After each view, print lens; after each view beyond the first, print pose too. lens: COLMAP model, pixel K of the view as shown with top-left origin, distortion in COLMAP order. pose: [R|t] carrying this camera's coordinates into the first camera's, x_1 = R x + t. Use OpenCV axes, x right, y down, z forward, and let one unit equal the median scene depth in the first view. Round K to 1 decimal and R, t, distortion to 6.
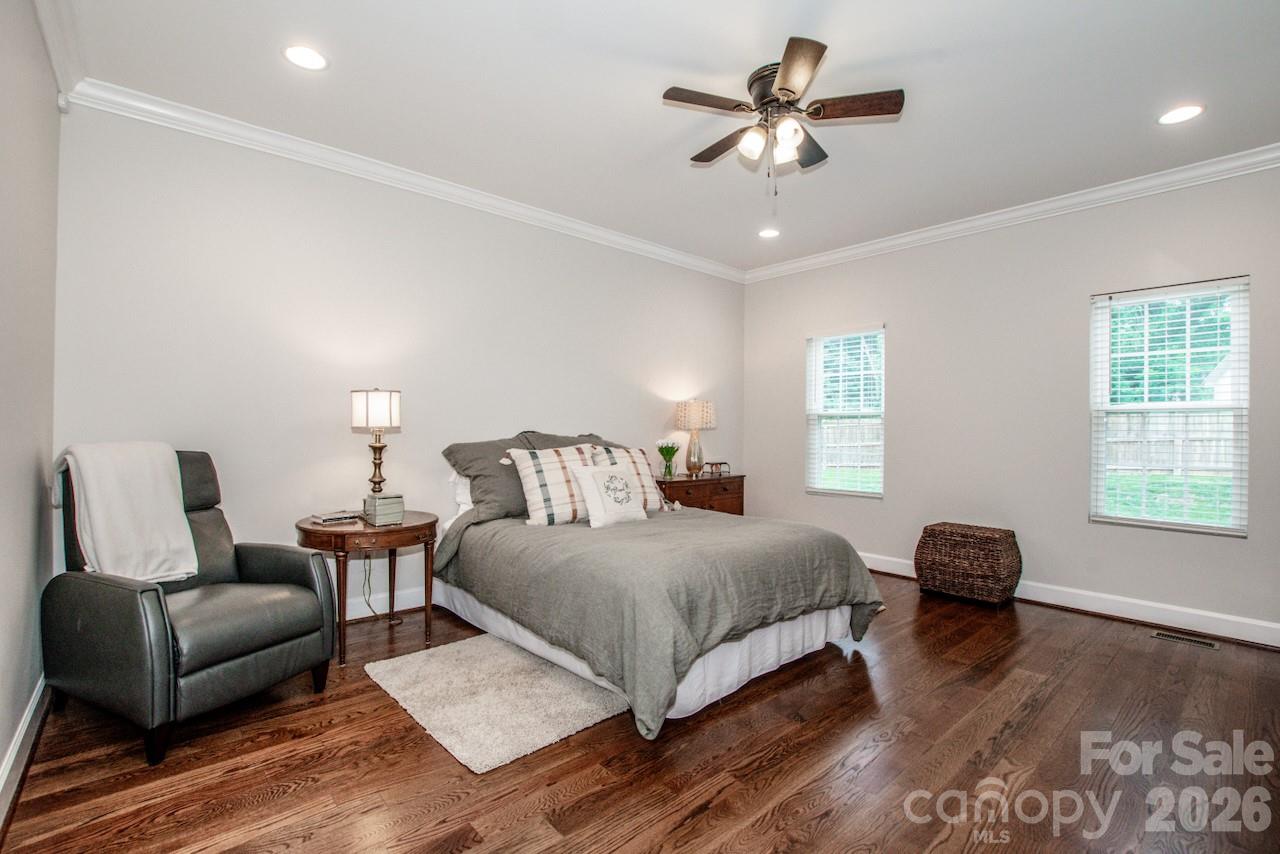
lens RADIAL K [[585.8, 0, 640.0], [0, 585.8, 427.0], [0, 0, 1]] dist [-0.048915, 0.012744]
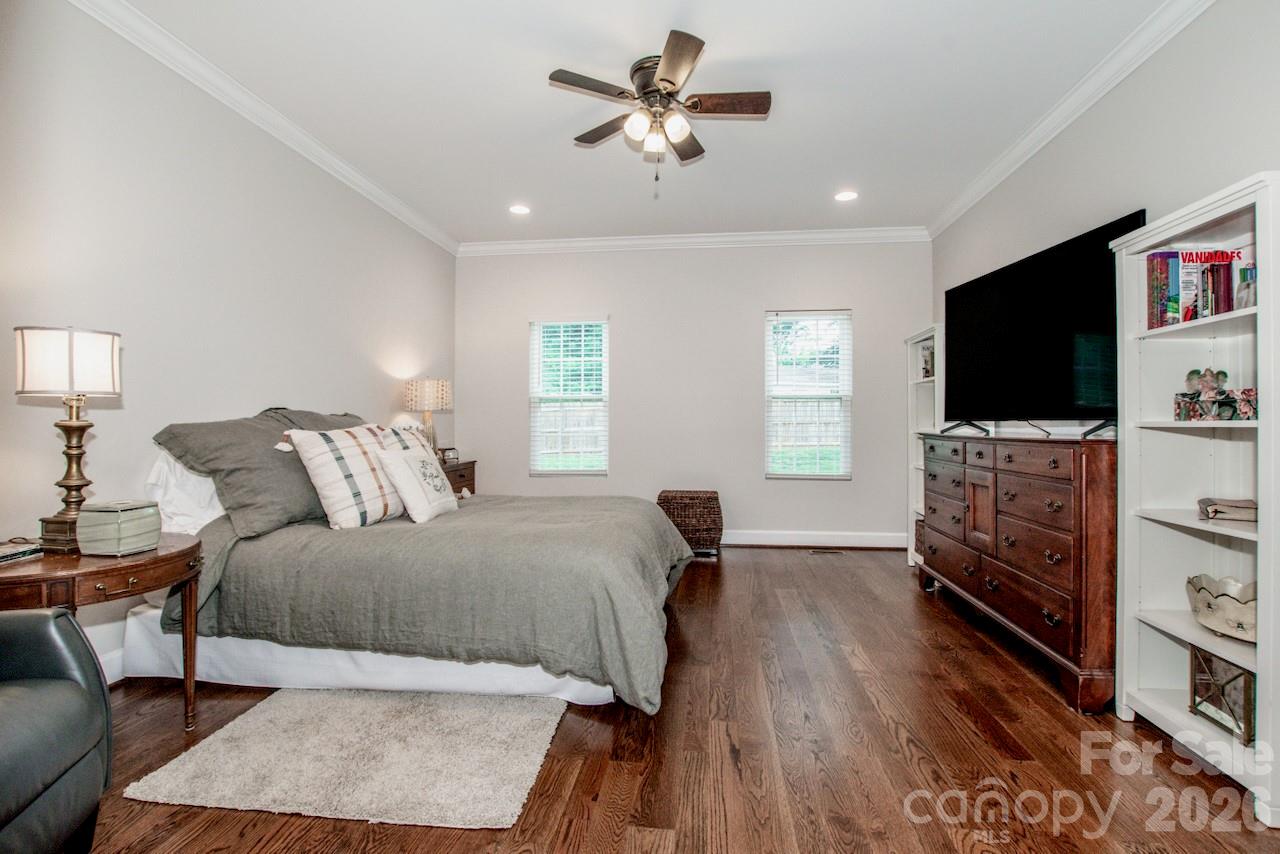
lens RADIAL K [[598.2, 0, 640.0], [0, 598.2, 427.0], [0, 0, 1]] dist [-0.038439, 0.000254]
pose [[0.734738, -0.009764, 0.678281, -0.410120], [0.004513, 0.999945, 0.009506, 0.030302], [-0.678336, -0.003924, 0.734741, 0.176203]]
